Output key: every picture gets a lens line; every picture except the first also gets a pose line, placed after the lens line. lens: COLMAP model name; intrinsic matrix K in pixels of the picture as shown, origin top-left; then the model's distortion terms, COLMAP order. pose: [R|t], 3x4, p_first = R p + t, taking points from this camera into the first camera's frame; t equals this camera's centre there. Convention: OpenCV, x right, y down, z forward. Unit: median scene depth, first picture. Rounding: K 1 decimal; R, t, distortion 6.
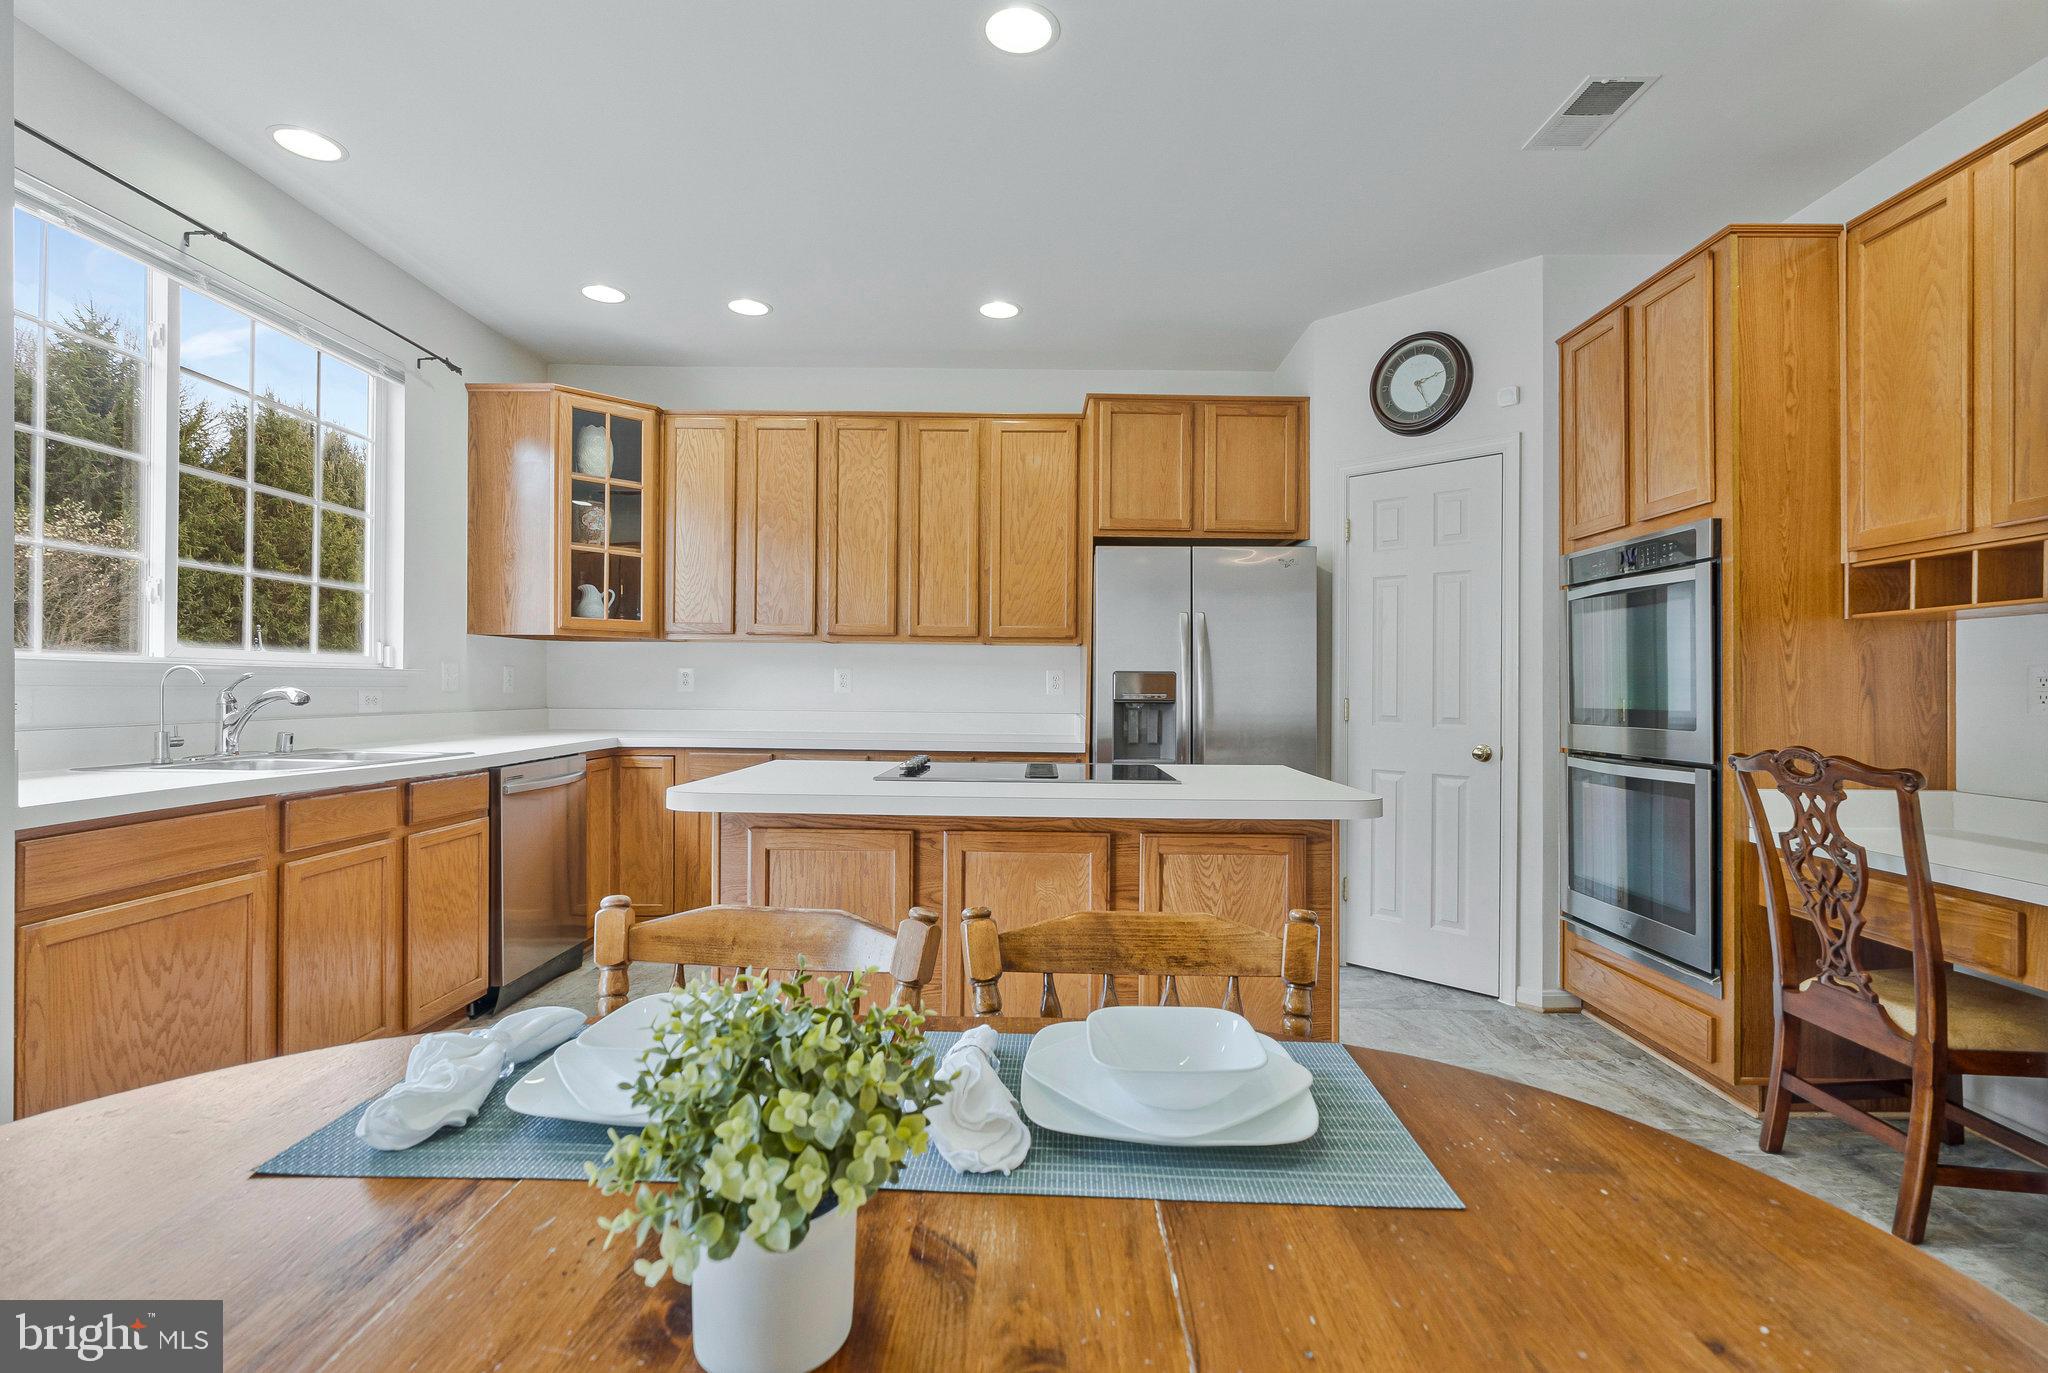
lens RADIAL K [[924.5, 0, 1037.3], [0, 924.5, 697.0], [0, 0, 1]] dist [-0.010656, 0.000635]
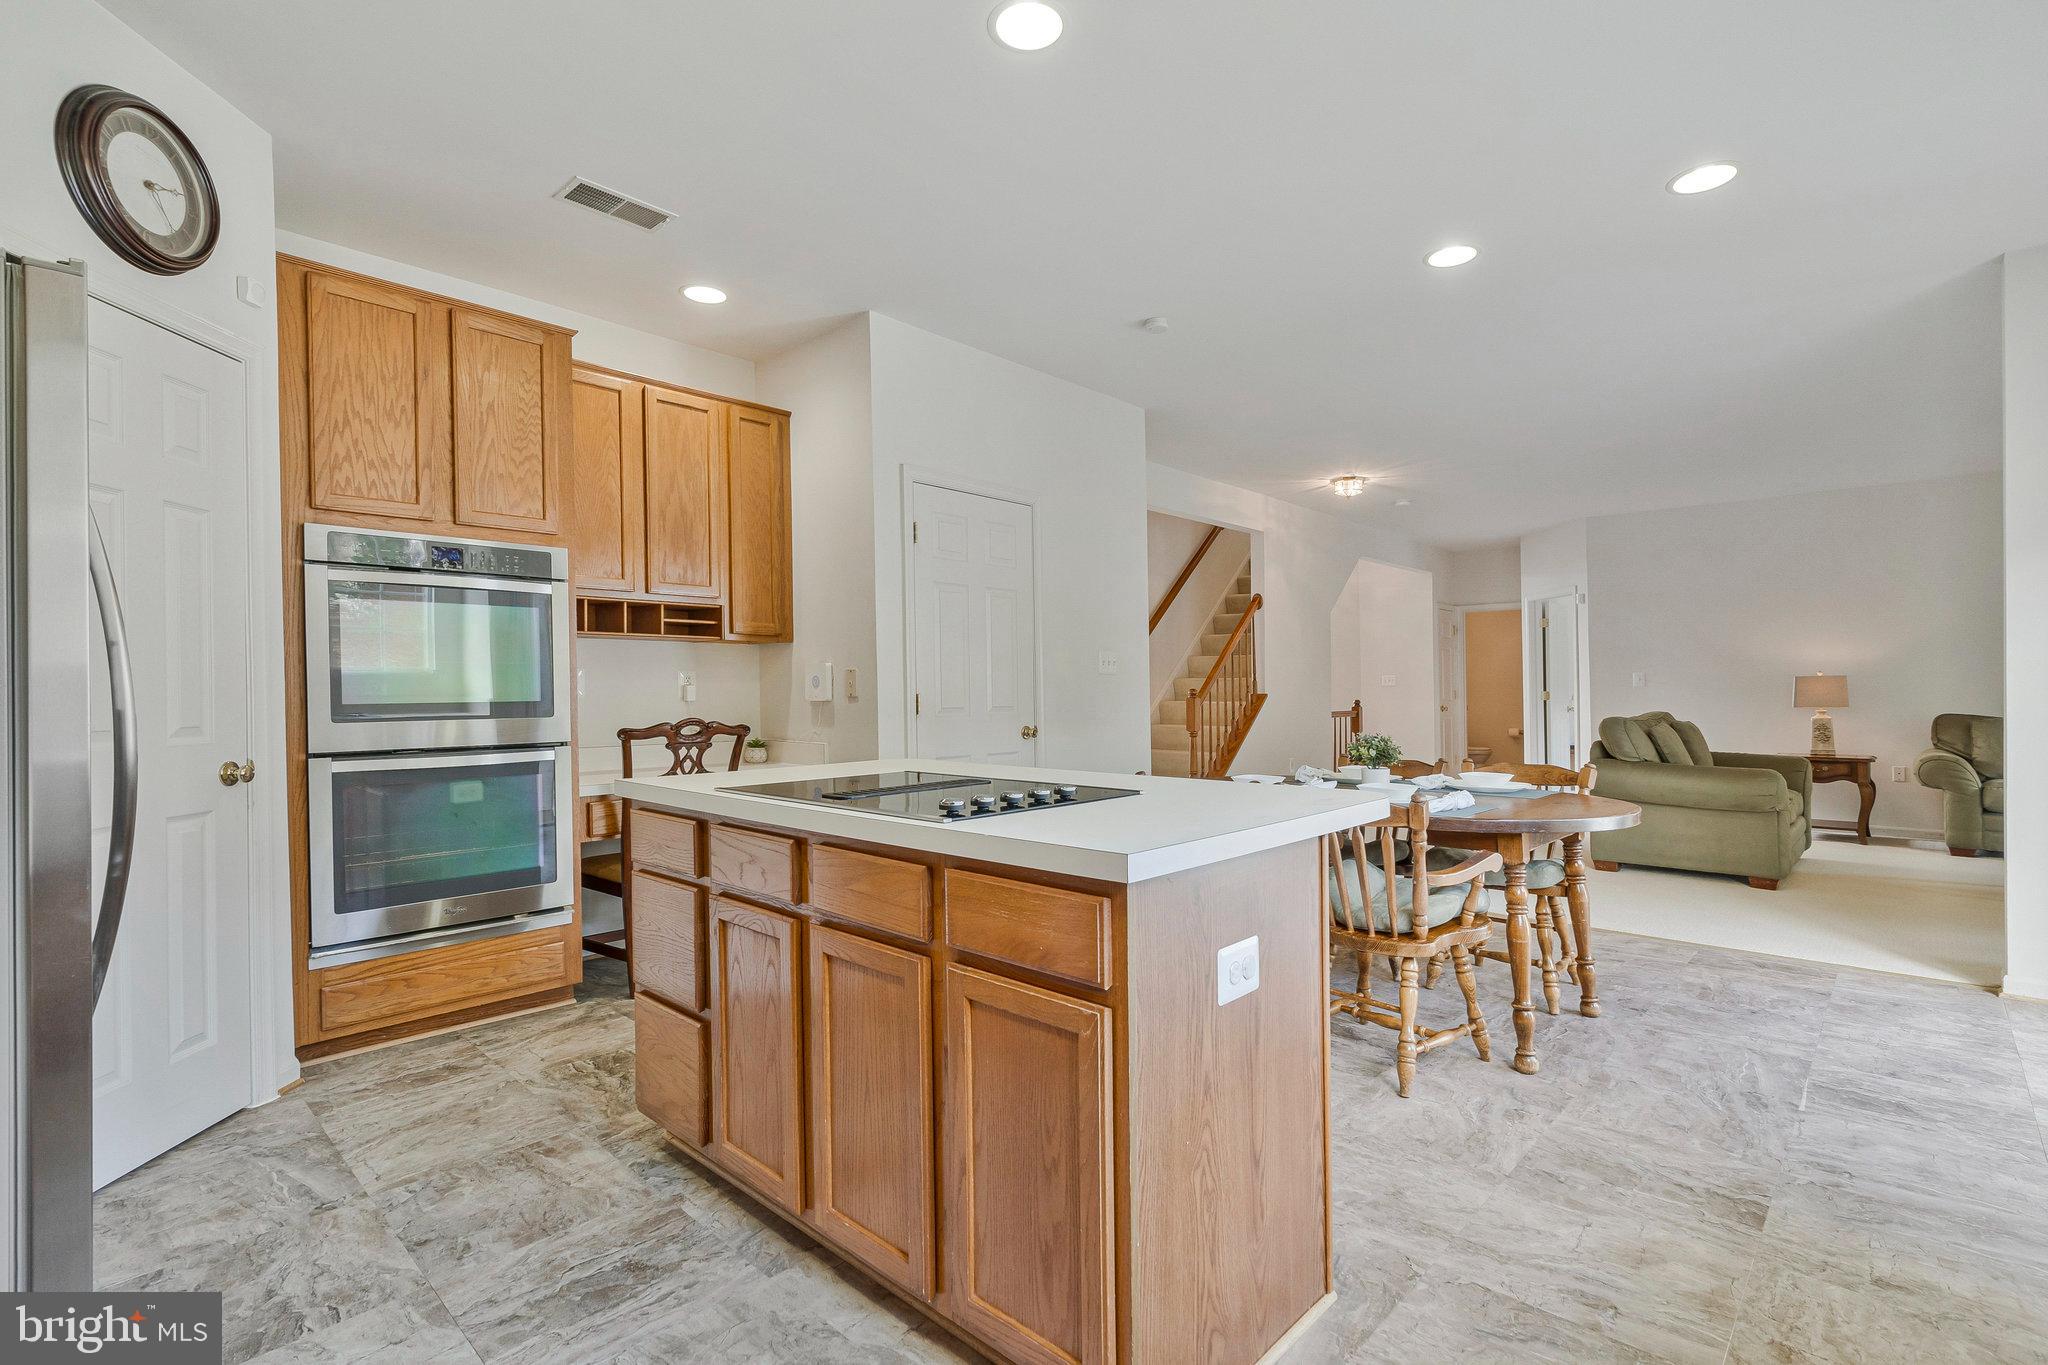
lens RADIAL K [[924.5, 0, 1037.3], [0, 924.5, 693.0], [0, 0, 1]] dist [-0.010656, 0.000635]
pose [[-0.726467, -0.001068, 0.687201, -0.390078], [0.011867, 0.999830, 0.014099, -0.003378], [-0.687099, 0.018397, -0.726331, 0.939680]]
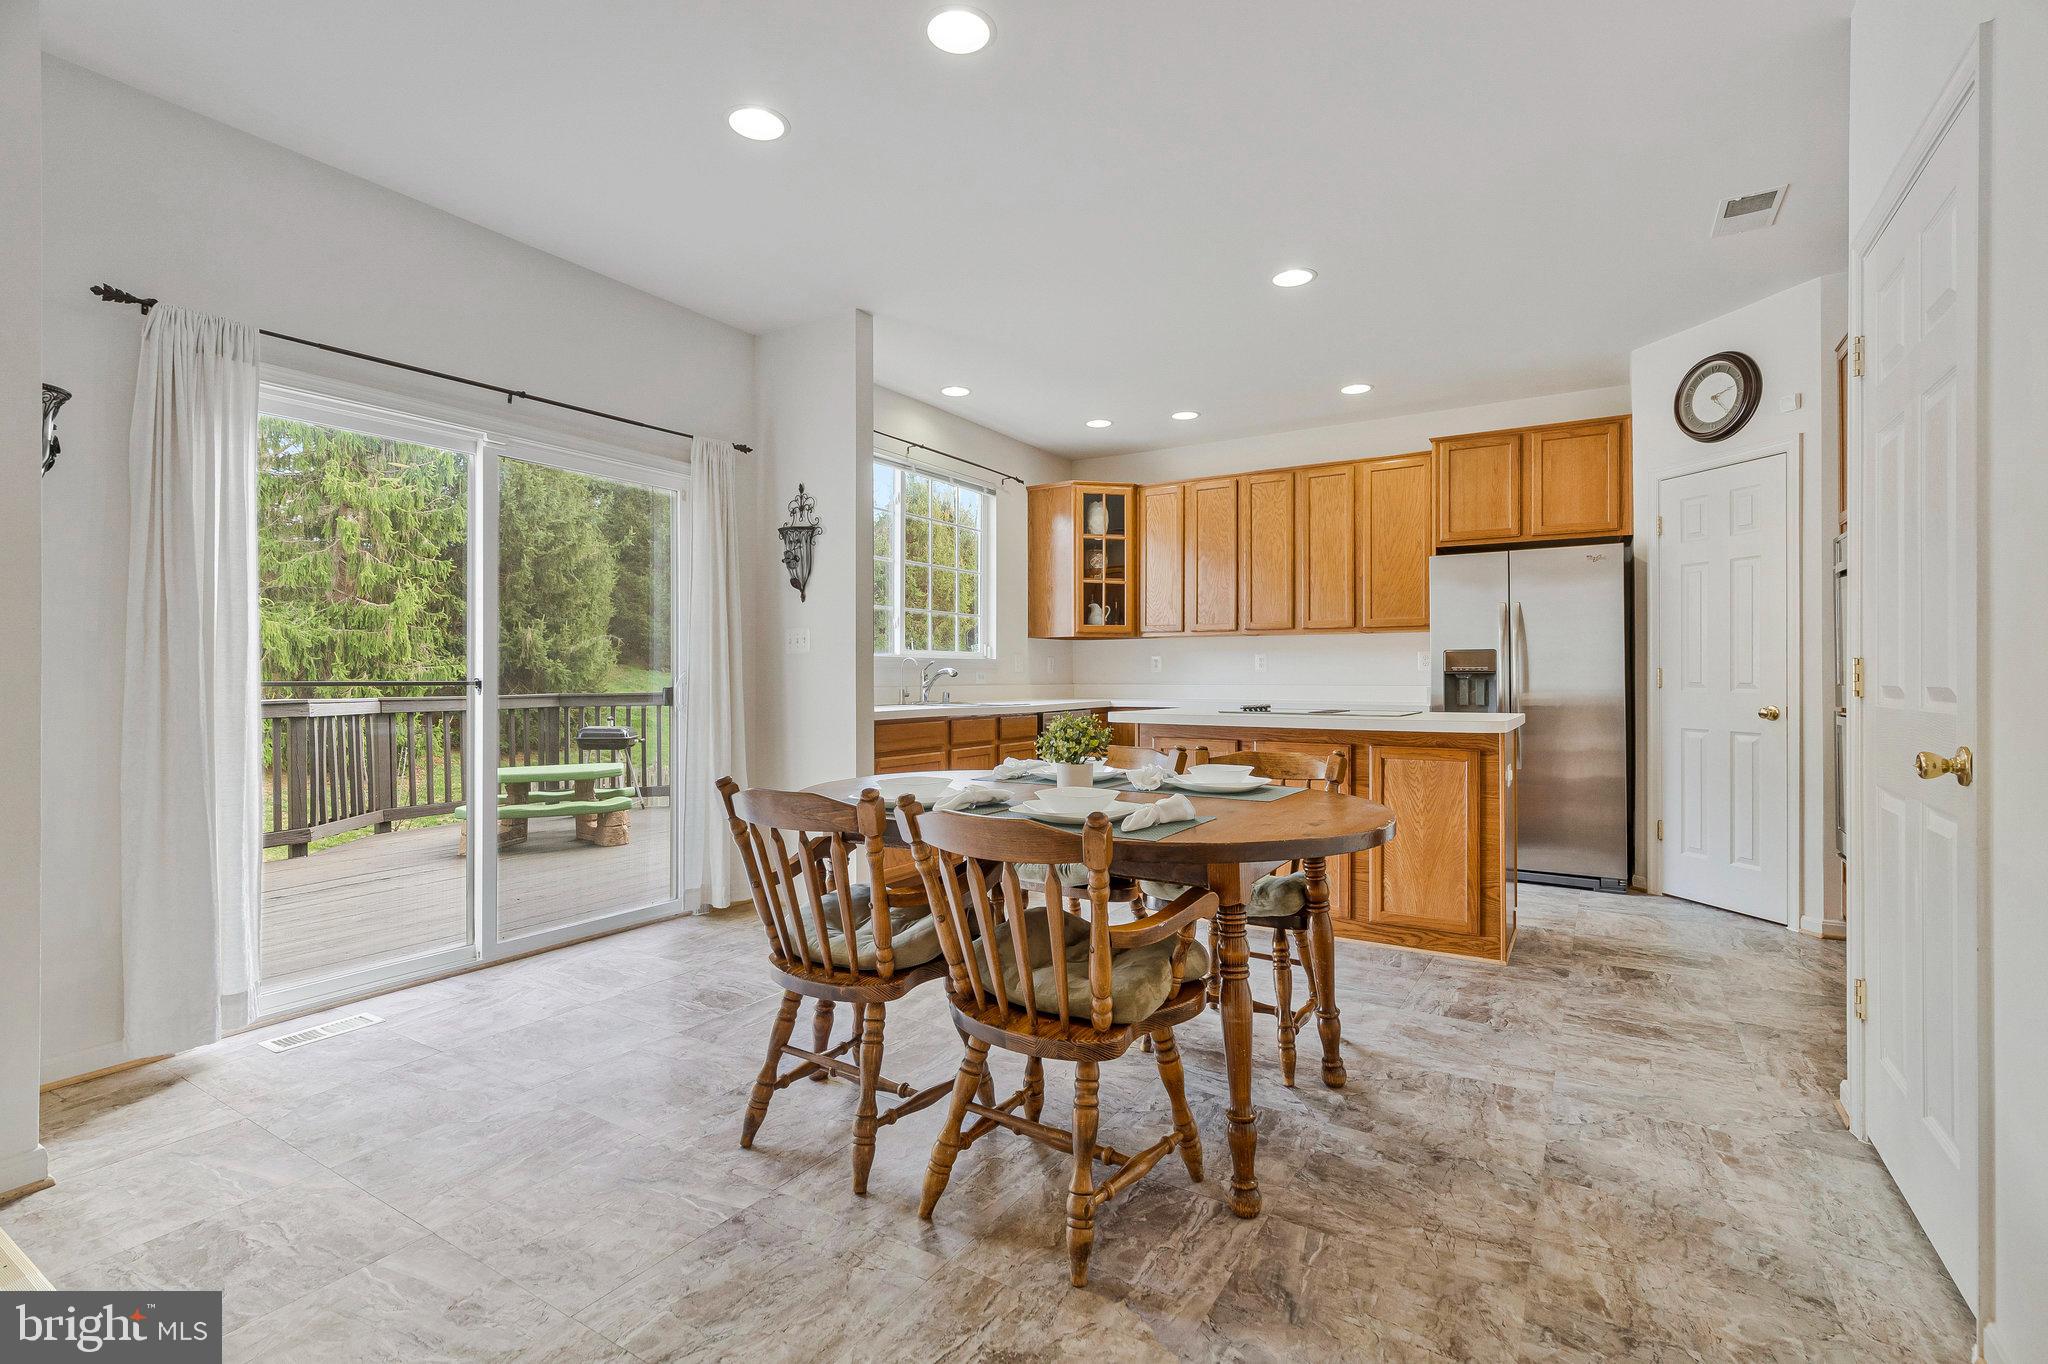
lens RADIAL K [[936.9, 0, 1024.0], [0, 936.9, 682.0], [0, 0, 1]] dist [-0.017924, -0.000144]
pose [[0.843969, -0.007492, -0.536340, 0.274305], [0.002887, 0.999951, -0.009426, 0.026447], [0.536385, 0.006407, 0.843949, -0.419251]]
